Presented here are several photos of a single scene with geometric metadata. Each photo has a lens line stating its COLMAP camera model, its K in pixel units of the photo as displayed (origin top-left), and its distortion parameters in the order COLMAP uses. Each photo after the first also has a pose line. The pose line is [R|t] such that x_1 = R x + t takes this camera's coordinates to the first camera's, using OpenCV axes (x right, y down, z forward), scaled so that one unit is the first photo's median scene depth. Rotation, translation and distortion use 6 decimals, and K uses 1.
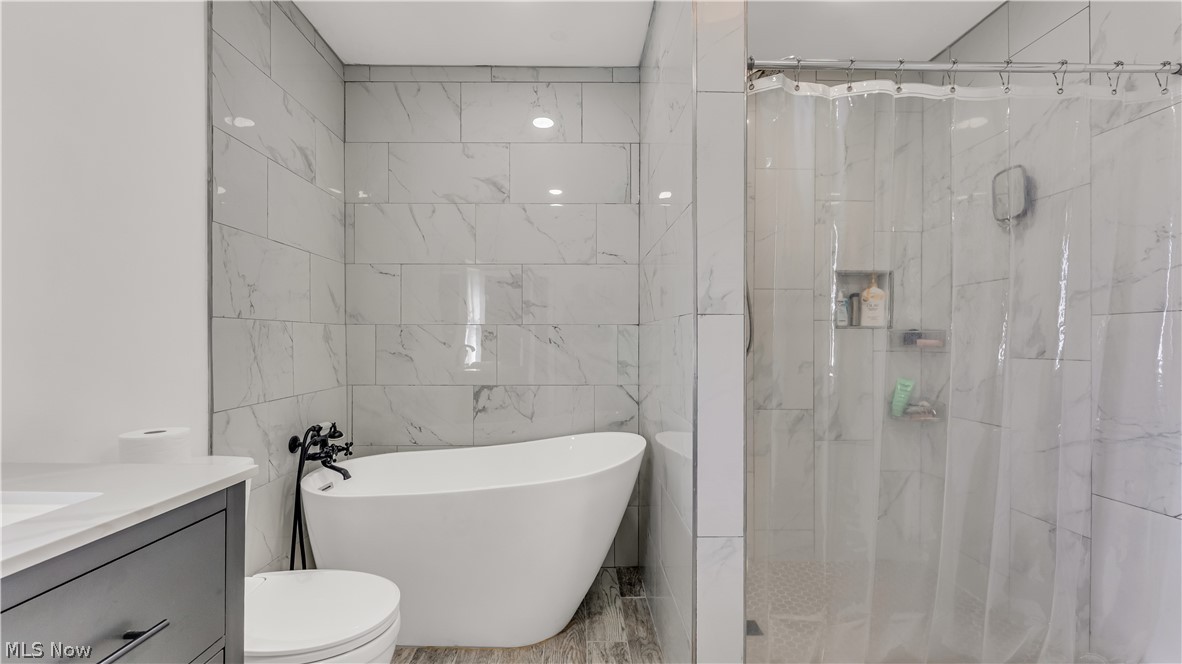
lens RADIAL K [[479.7, 0, 588.7], [0, 479.7, 337.6], [0, 0, 1]] dist [-0.003014, -0.000171]
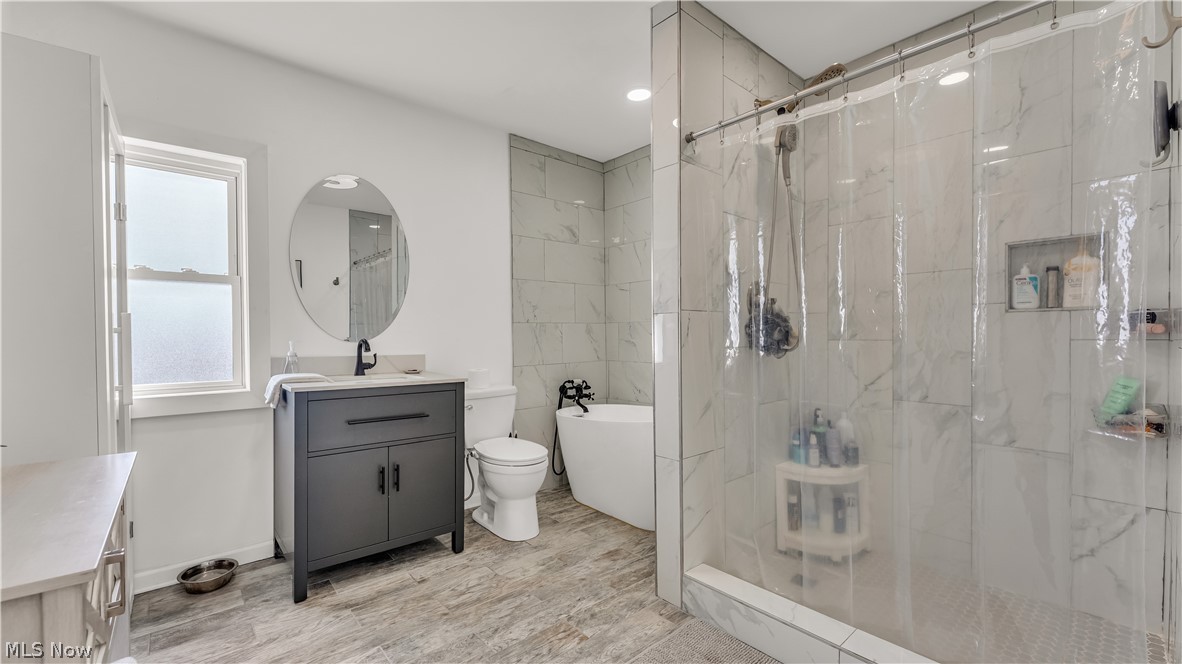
lens RADIAL K [[479.7, 0, 589.3], [0, 479.7, 337.4], [0, 0, 1]] dist [-0.003014, -0.000171]
pose [[0.645691, -0.003366, -0.763591, 0.703465], [0.014380, 0.999867, 0.007752, 0.007478], [0.763463, -0.015986, 0.645654, -0.094681]]
